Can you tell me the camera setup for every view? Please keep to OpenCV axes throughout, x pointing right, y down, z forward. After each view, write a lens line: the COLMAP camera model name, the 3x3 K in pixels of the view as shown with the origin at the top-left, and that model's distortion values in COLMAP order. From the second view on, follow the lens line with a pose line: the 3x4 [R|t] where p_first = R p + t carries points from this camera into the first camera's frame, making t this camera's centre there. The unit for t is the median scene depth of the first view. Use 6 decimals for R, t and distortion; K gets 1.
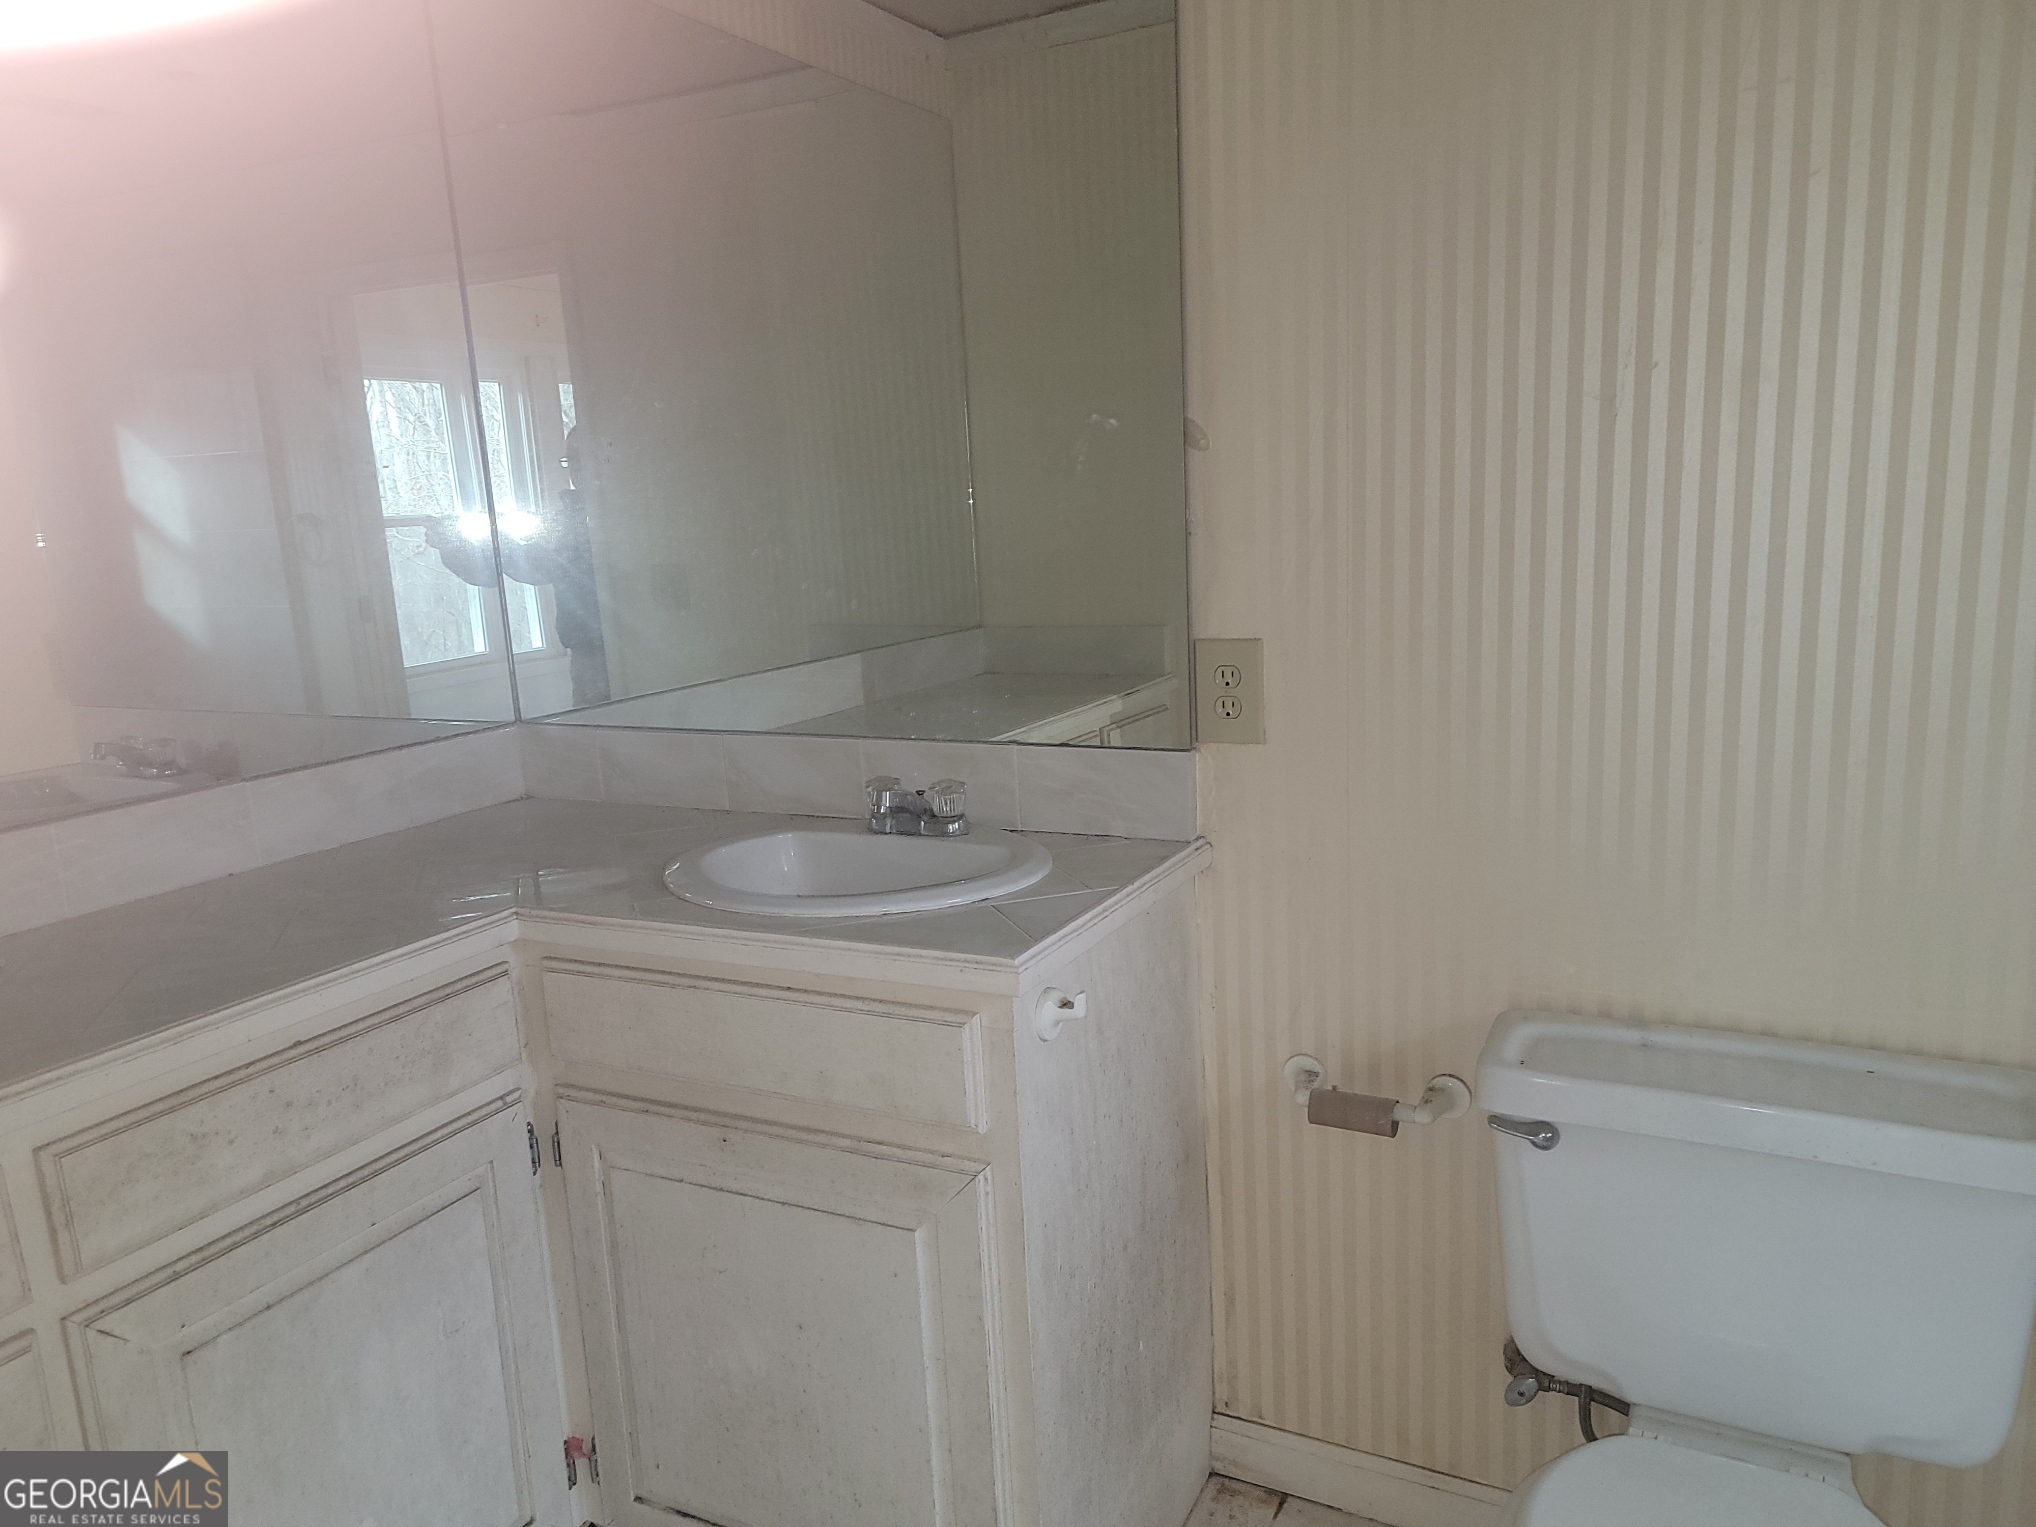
lens RADIAL K [[1450.0, 0, 1022.7], [0, 1450.0, 764.2], [0, 0, 1]] dist [0.081027, -0.057235]
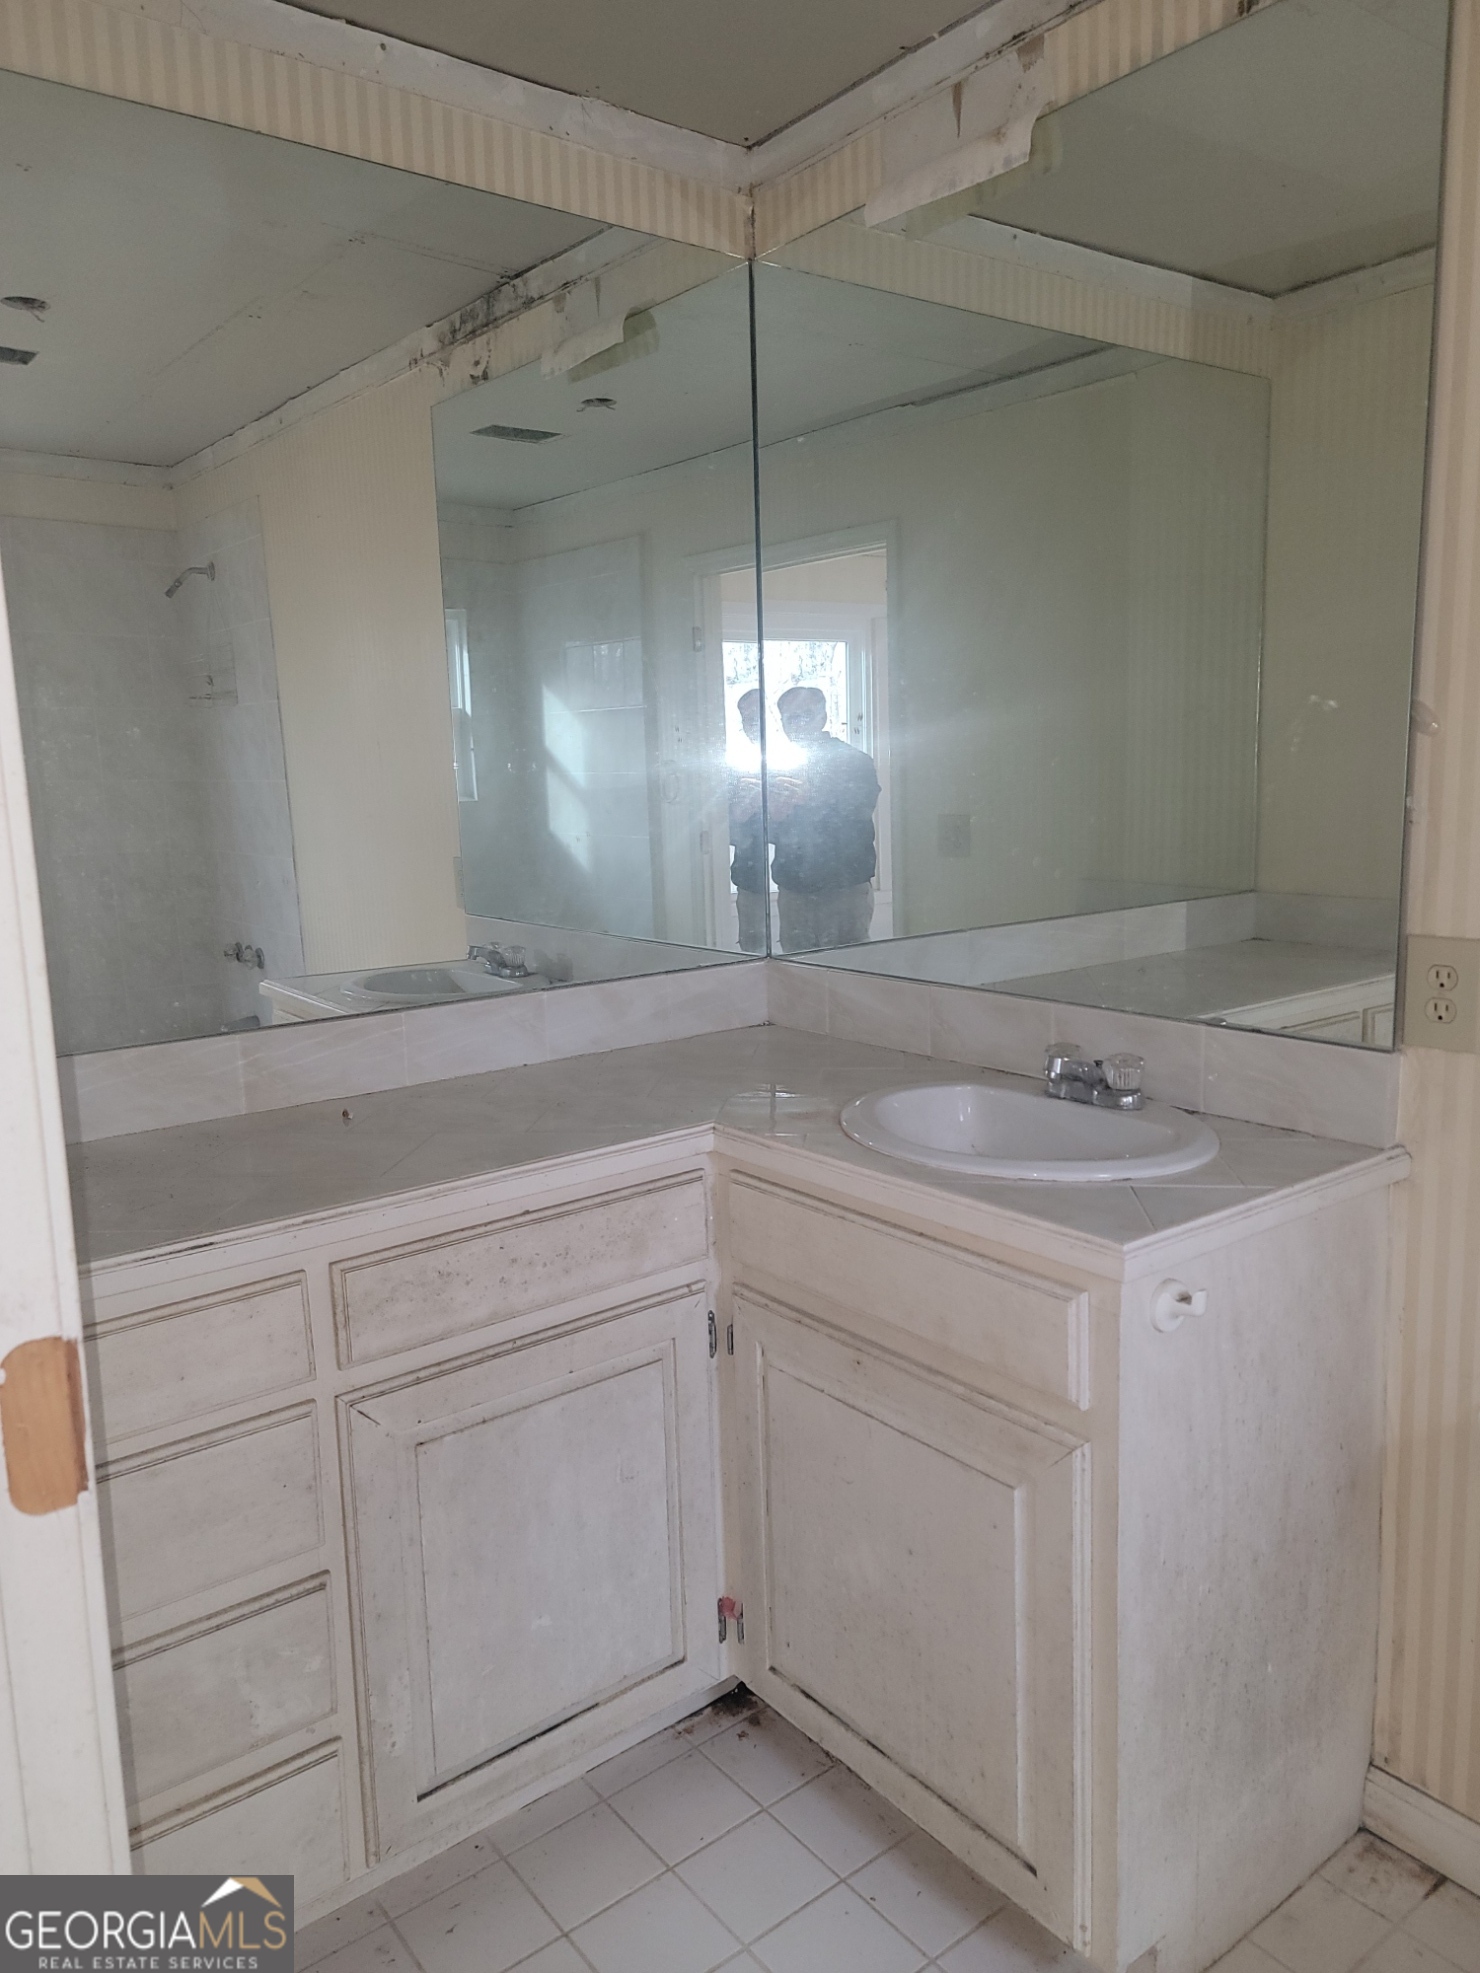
lens RADIAL K [[1405.1, 0, 750.0], [0, 1405.1, 971.9], [0, 0, 1]] dist [0.081027, -0.057235]
pose [[0.912359, 0.088302, -0.399755, 0.109973], [-0.095470, 0.995430, 0.001988, -0.025364], [0.398104, 0.036351, 0.916620, -0.008593]]
